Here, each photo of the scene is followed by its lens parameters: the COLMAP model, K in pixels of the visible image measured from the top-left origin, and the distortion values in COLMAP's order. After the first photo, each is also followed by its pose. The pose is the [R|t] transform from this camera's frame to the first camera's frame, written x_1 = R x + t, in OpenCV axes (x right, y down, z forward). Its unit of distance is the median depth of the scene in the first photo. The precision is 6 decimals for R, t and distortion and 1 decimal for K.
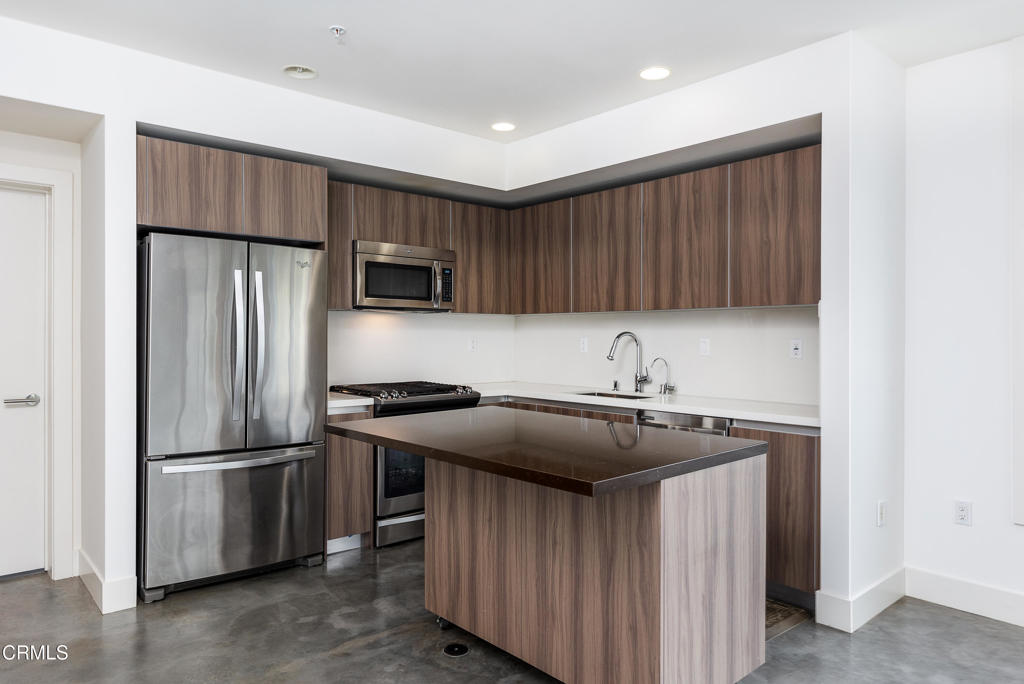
lens RADIAL K [[663.9, 0, 516.1], [0, 663.9, 340.8], [0, 0, 1]] dist [0.011073, -0.001922]
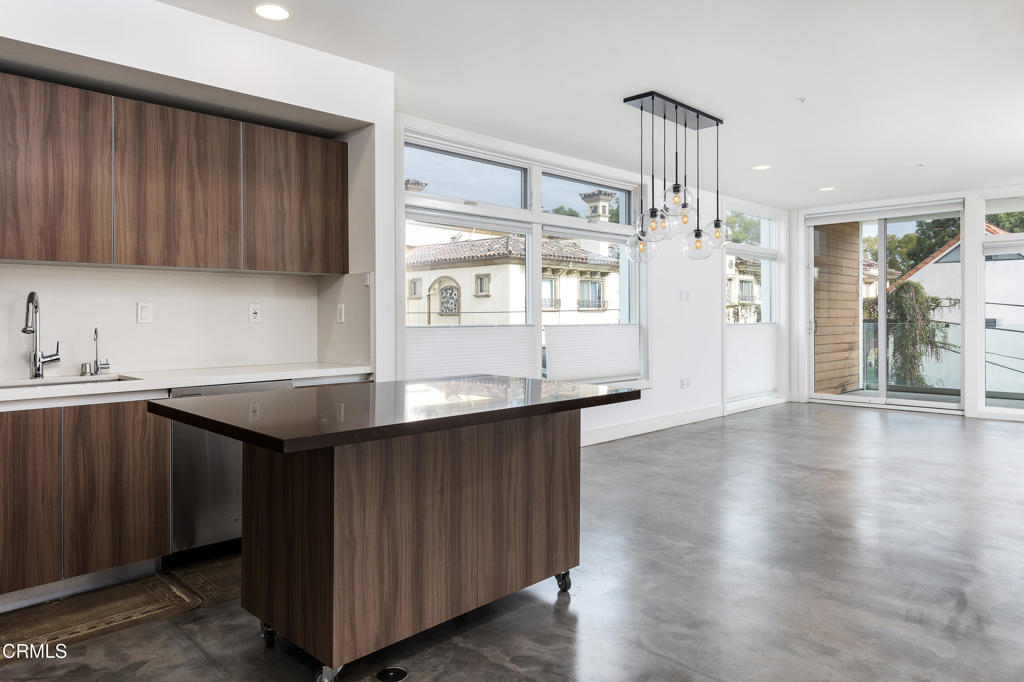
lens RADIAL K [[663.9, 0, 533.0], [0, 663.9, 311.3], [0, 0, 1]] dist [0.011073, -0.001922]
pose [[-0.070374, 0.003380, 0.997515, -0.675293], [0.007934, 0.999965, -0.002828, 0.015866], [-0.997489, 0.007716, -0.070398, 0.647773]]
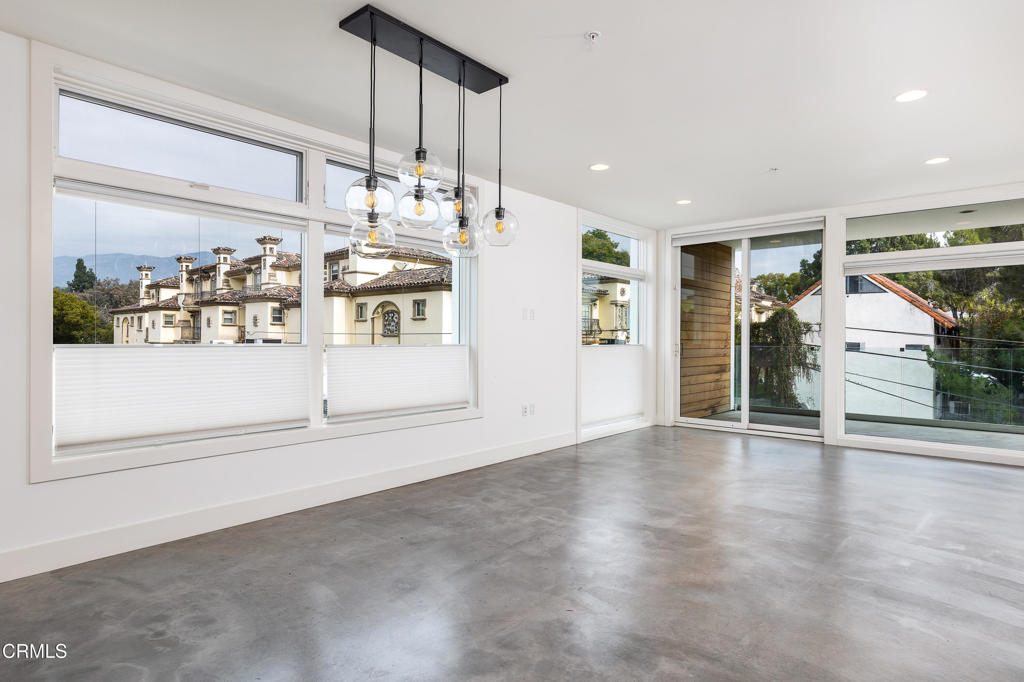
lens RADIAL K [[555.8, 0, 527.5], [0, 555.8, 332.6], [0, 0, 1]] dist [-0.004526, 0.003662]
pose [[-0.133417, 0.005953, 0.991042, -0.210790], [0.000220, 0.999982, -0.005977, 0.026678], [-0.991060, -0.000579, -0.133415, 0.249627]]
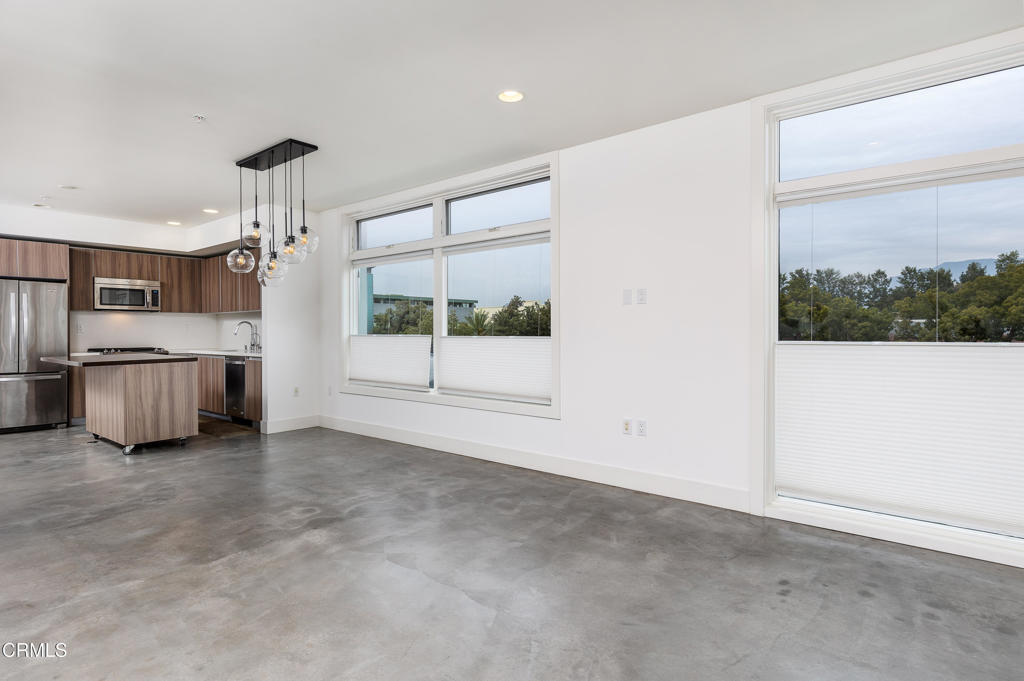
lens RADIAL K [[555.8, 0, 526.1], [0, 555.8, 339.9], [0, 0, 1]] dist [-0.004526, 0.003662]
pose [[0.988466, -0.007954, 0.151235, 0.936313], [0.006866, 0.999947, 0.007711, 0.045384], [-0.151288, -0.006584, 0.988468, -1.036809]]
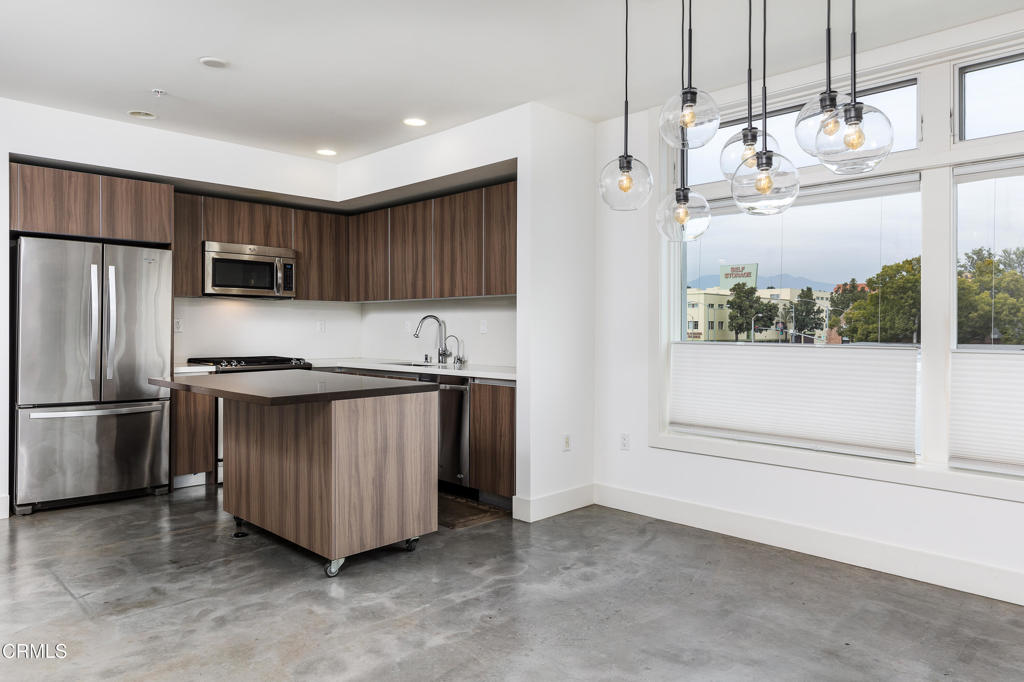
lens RADIAL K [[663.9, 0, 512.6], [0, 663.9, 335.1], [0, 0, 1]] dist [0.011073, -0.001922]
pose [[0.997919, 0.000744, 0.064472, 0.292962], [-0.000965, 0.999994, 0.003393, 0.024210], [-0.064469, -0.003448, 0.997914, -0.332080]]
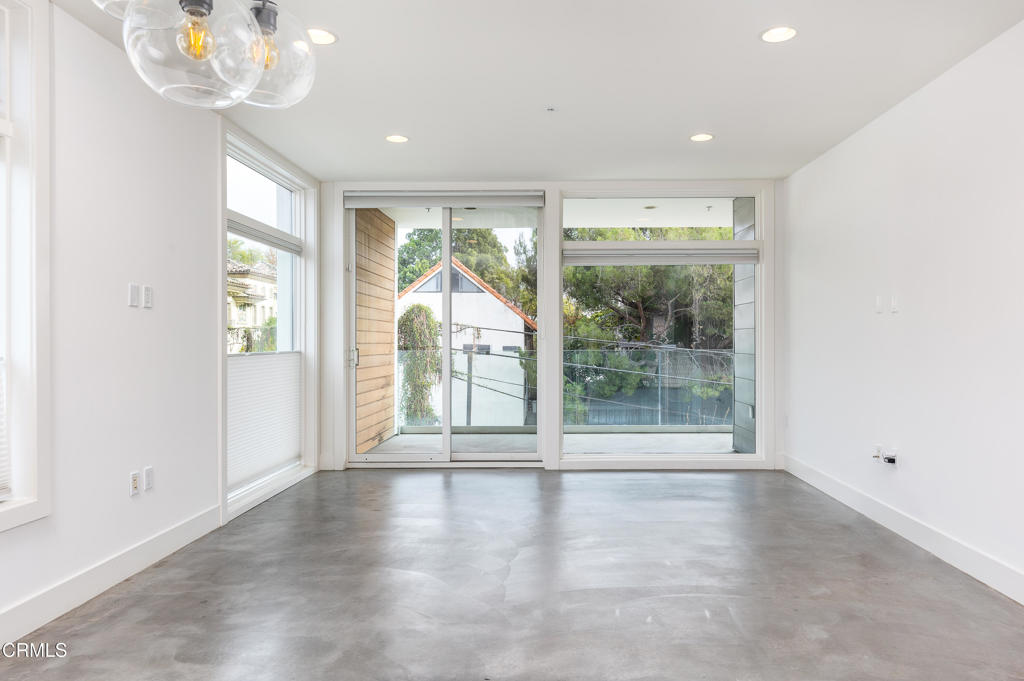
lens RADIAL K [[663.9, 0, 533.3], [0, 663.9, 329.6], [0, 0, 1]] dist [0.011073, -0.001922]
pose [[-0.734777, 0.011184, 0.678217, 0.254440], [0.004407, 0.999922, -0.011715, 0.027681], [-0.678294, -0.005619, -0.734769, 0.361132]]
